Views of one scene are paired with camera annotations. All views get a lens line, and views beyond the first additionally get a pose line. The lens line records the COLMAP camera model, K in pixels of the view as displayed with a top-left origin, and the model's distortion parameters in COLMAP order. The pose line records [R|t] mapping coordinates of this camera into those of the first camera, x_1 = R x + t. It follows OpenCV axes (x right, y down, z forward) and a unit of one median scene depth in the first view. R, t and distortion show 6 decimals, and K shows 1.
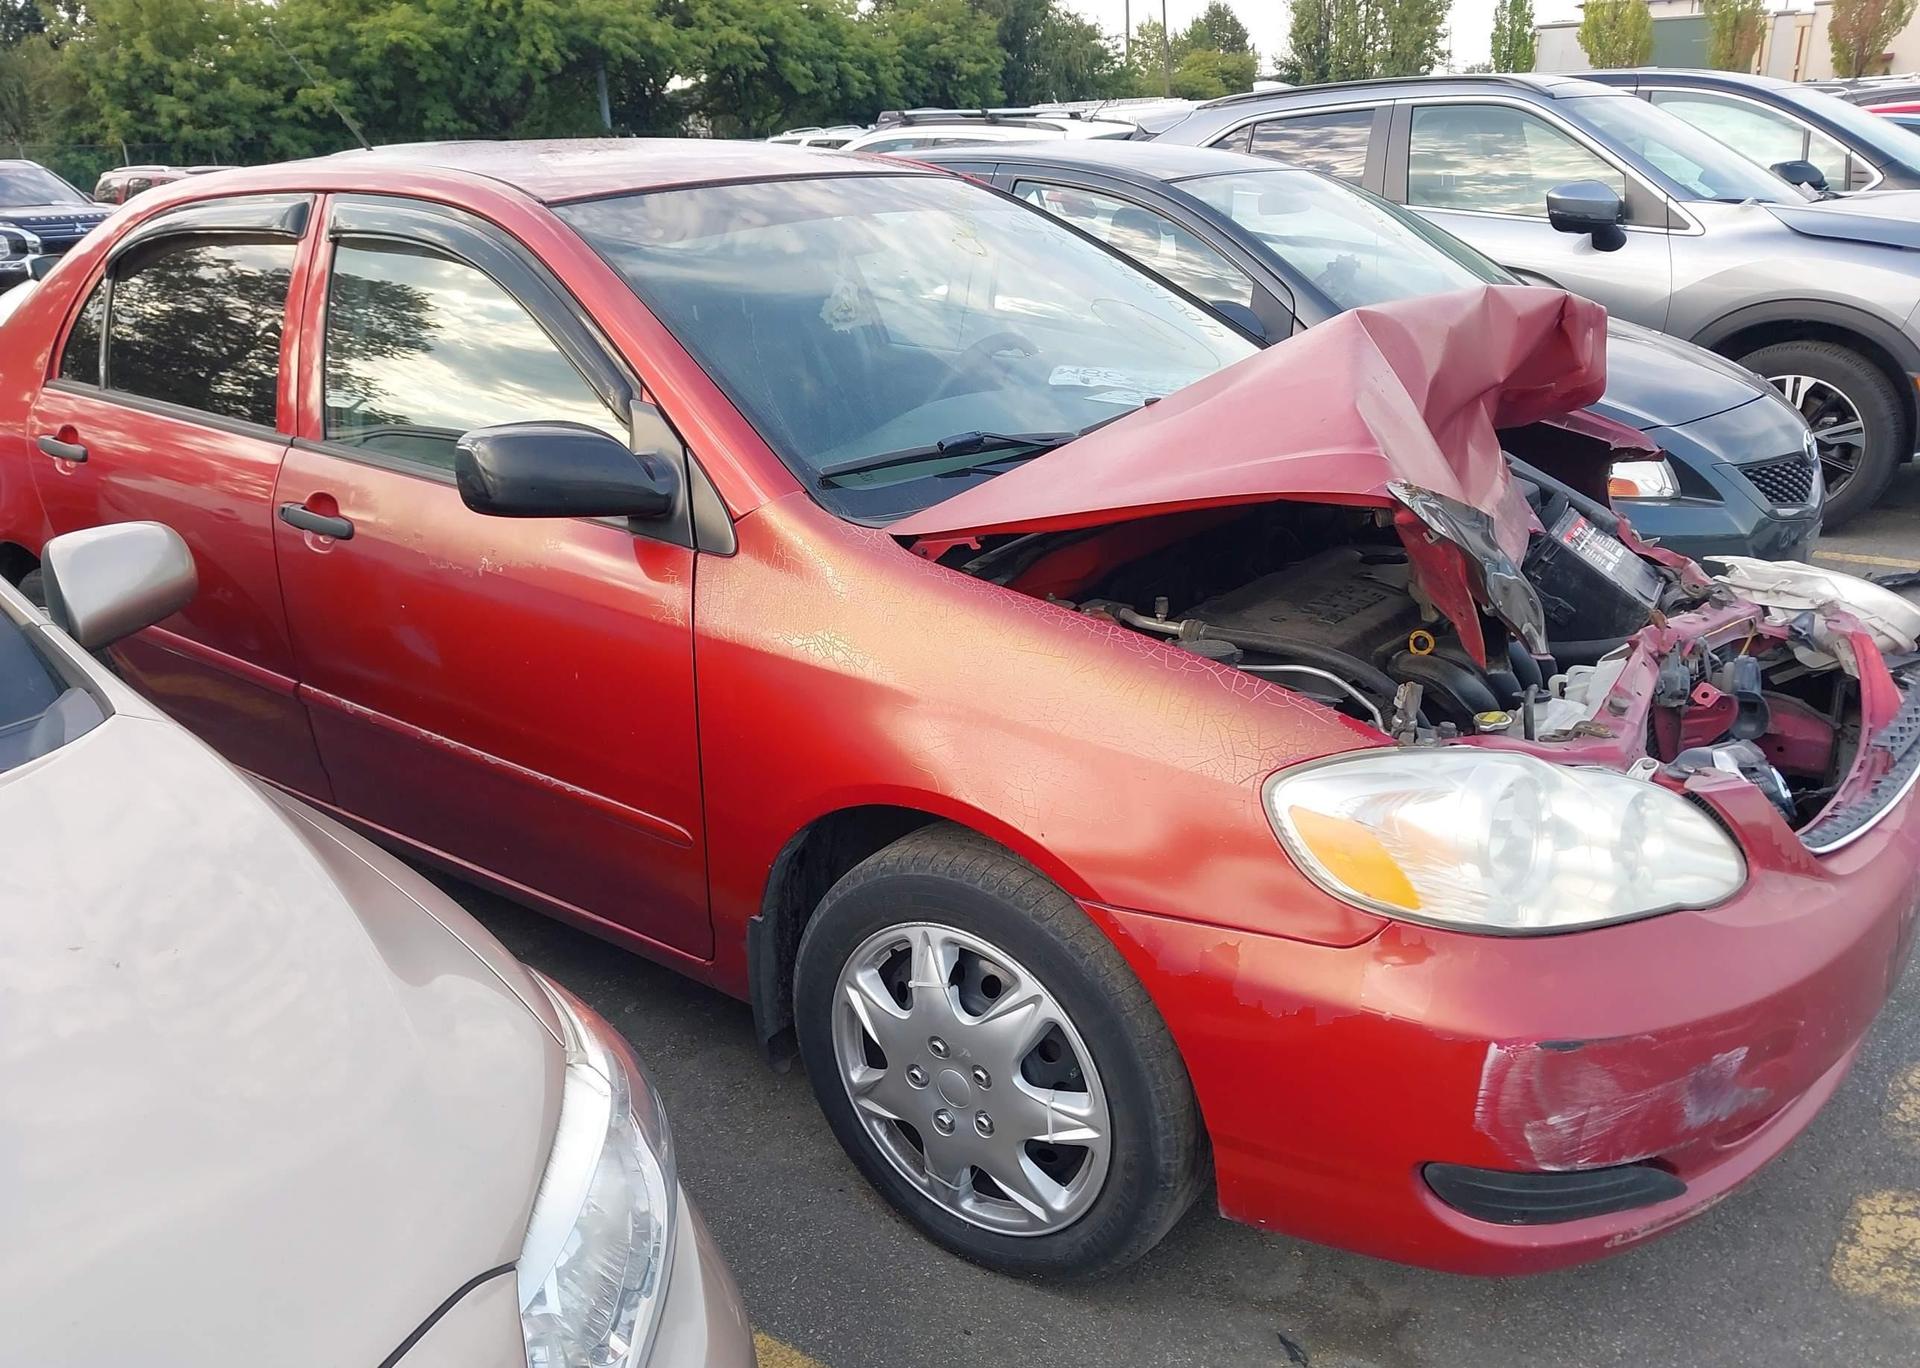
lens RADIAL K [[1469.8, 0, 957.5], [0, 1469.8, 689.3], [0, 0, 1]] dist [0.005902, 0.004925]
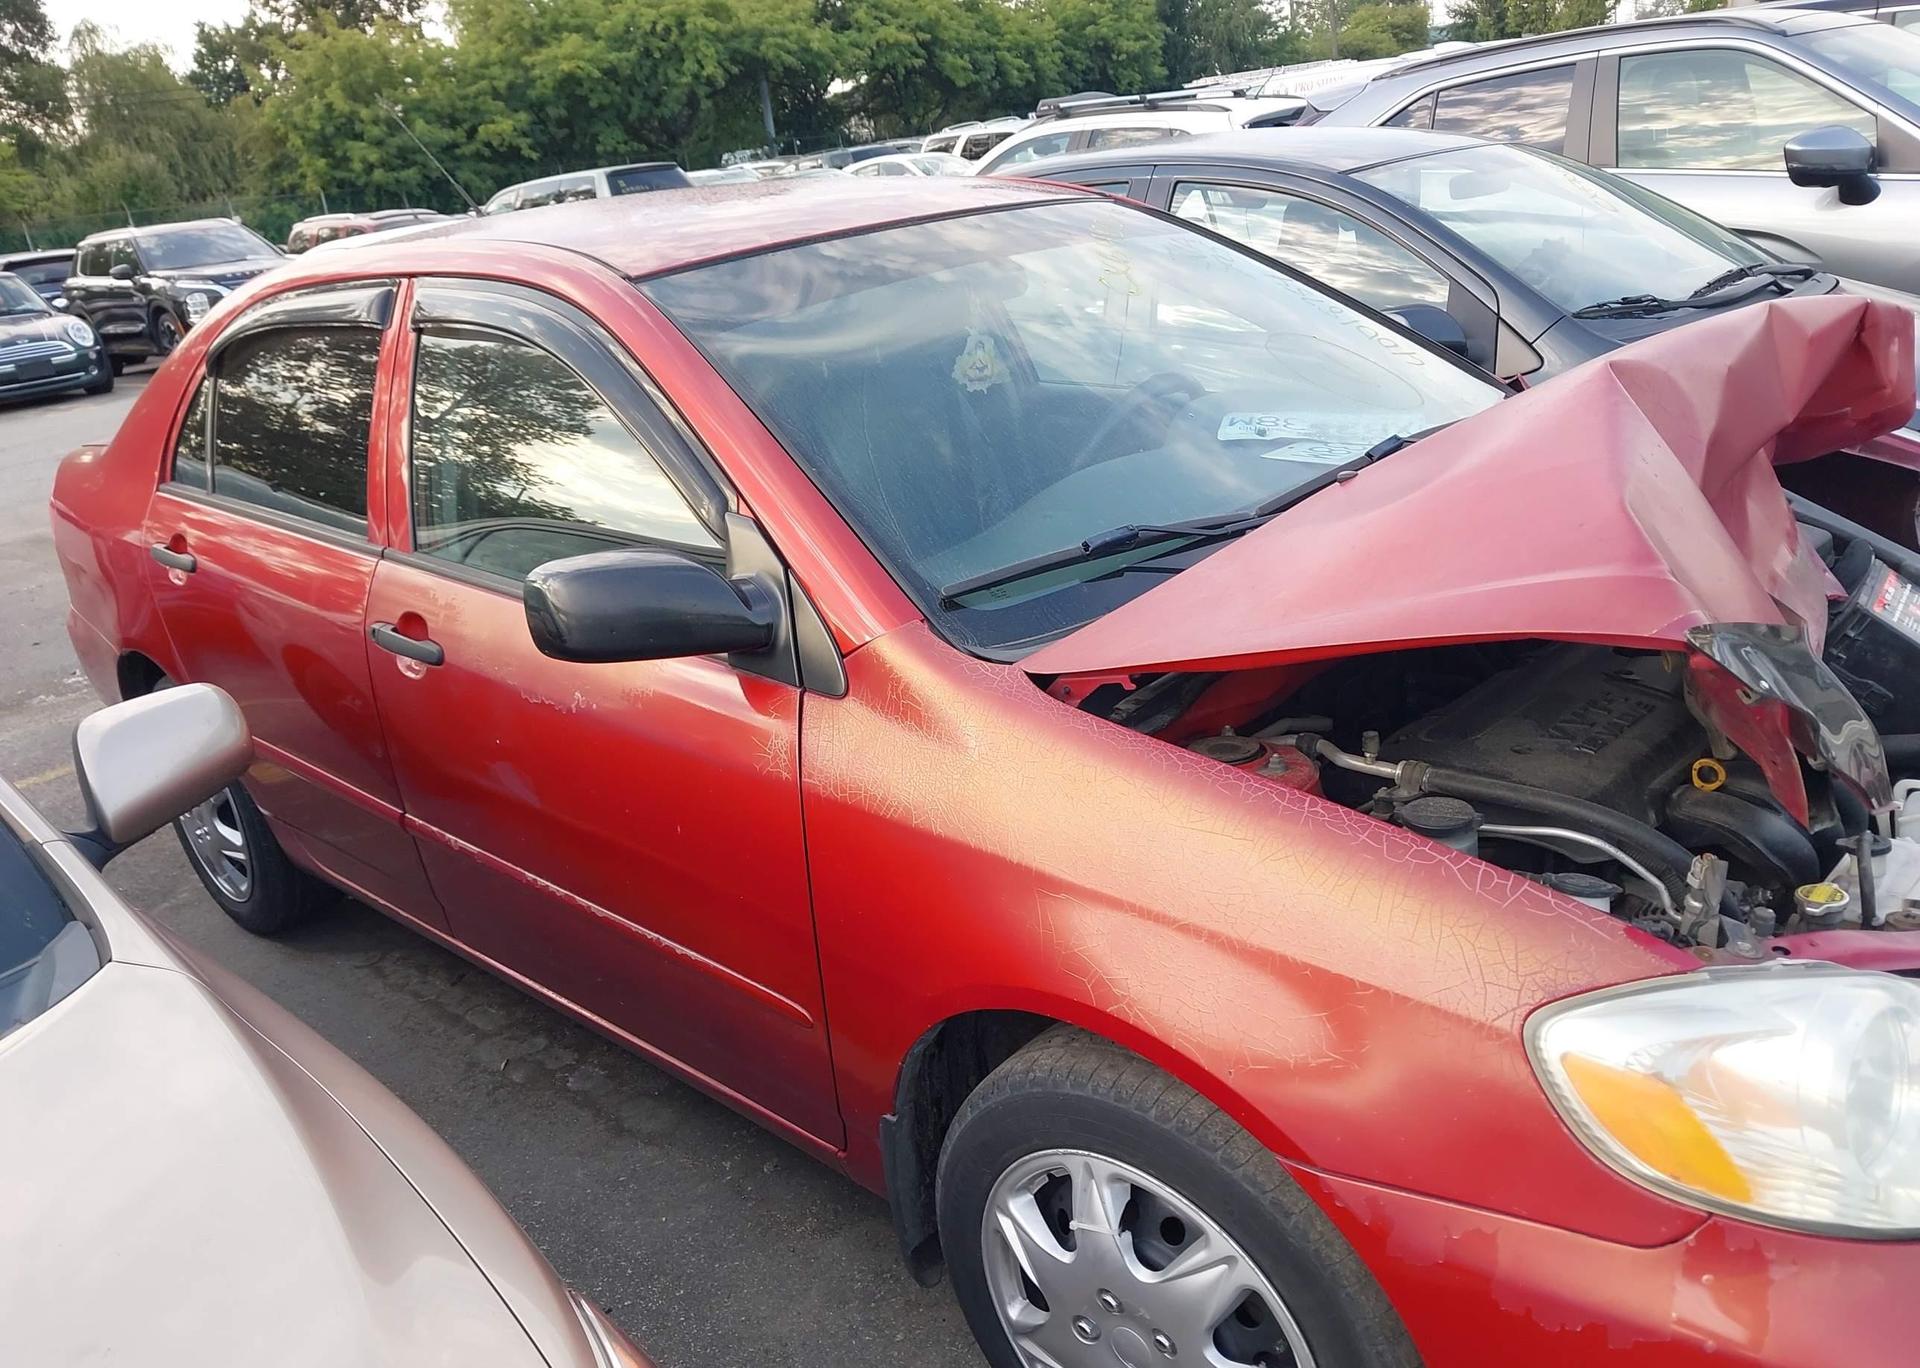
lens RADIAL K [[1470.0, 0, 968.1], [0, 1470.0, 691.4], [0, 0, 1]] dist [0.006271, -0.003012]
pose [[0.992479, -0.036856, -0.116737, 0.005579], [0.038012, 0.999248, 0.007691, -0.034404], [0.116366, -0.012071, 0.993133, 0.060732]]
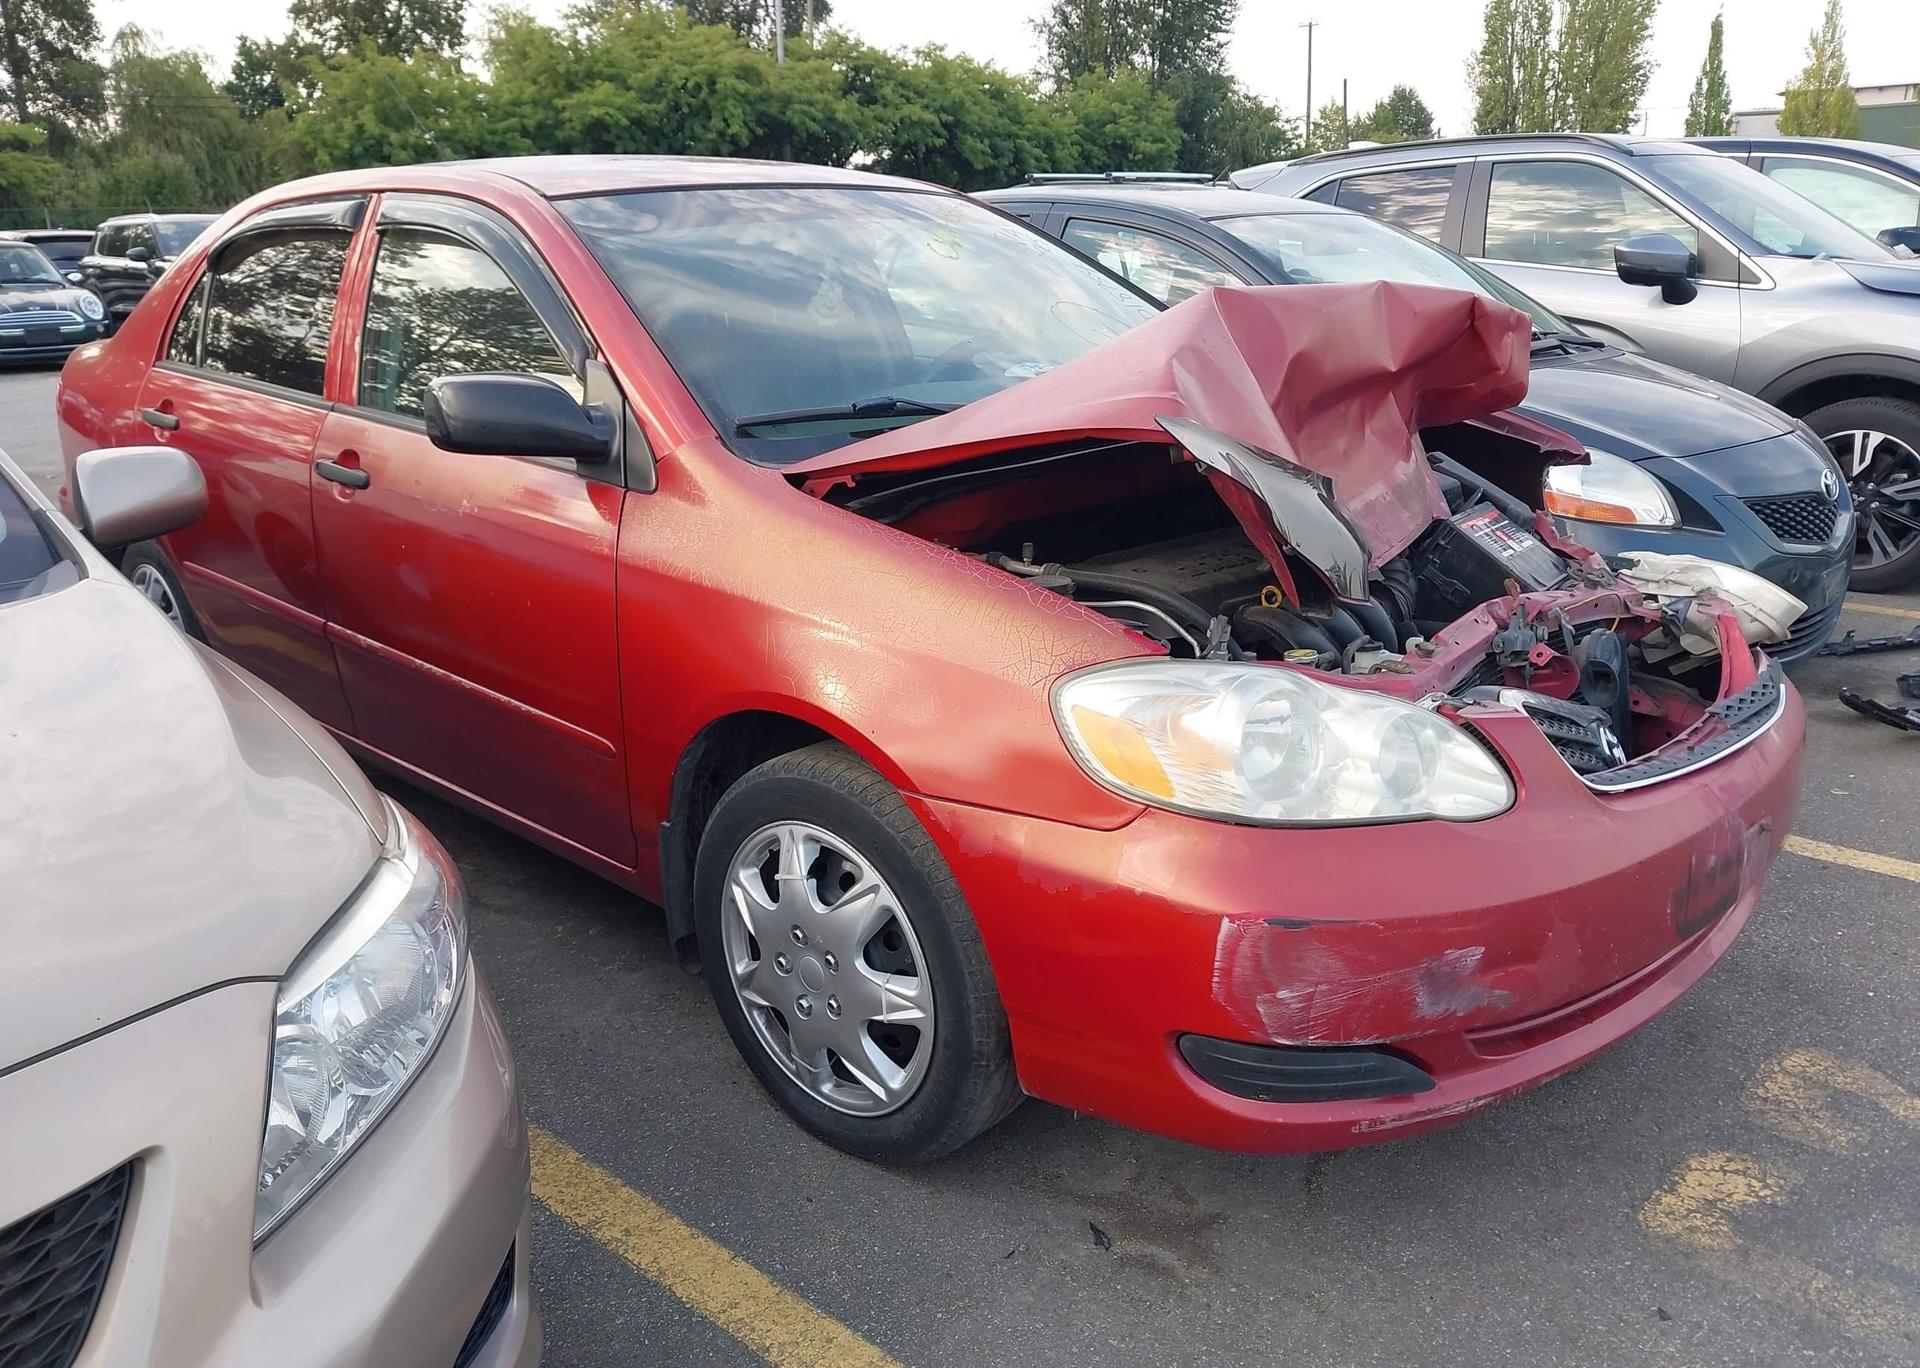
lens RADIAL K [[1470.0, 0, 968.1], [0, 1470.0, 691.4], [0, 0, 1]] dist [0.006271, -0.003012]
pose [[0.993962, 0.047719, -0.098802, 0.071038], [-0.052188, 0.997705, -0.043150, 0.033594], [0.096516, 0.048045, 0.994171, -0.030960]]
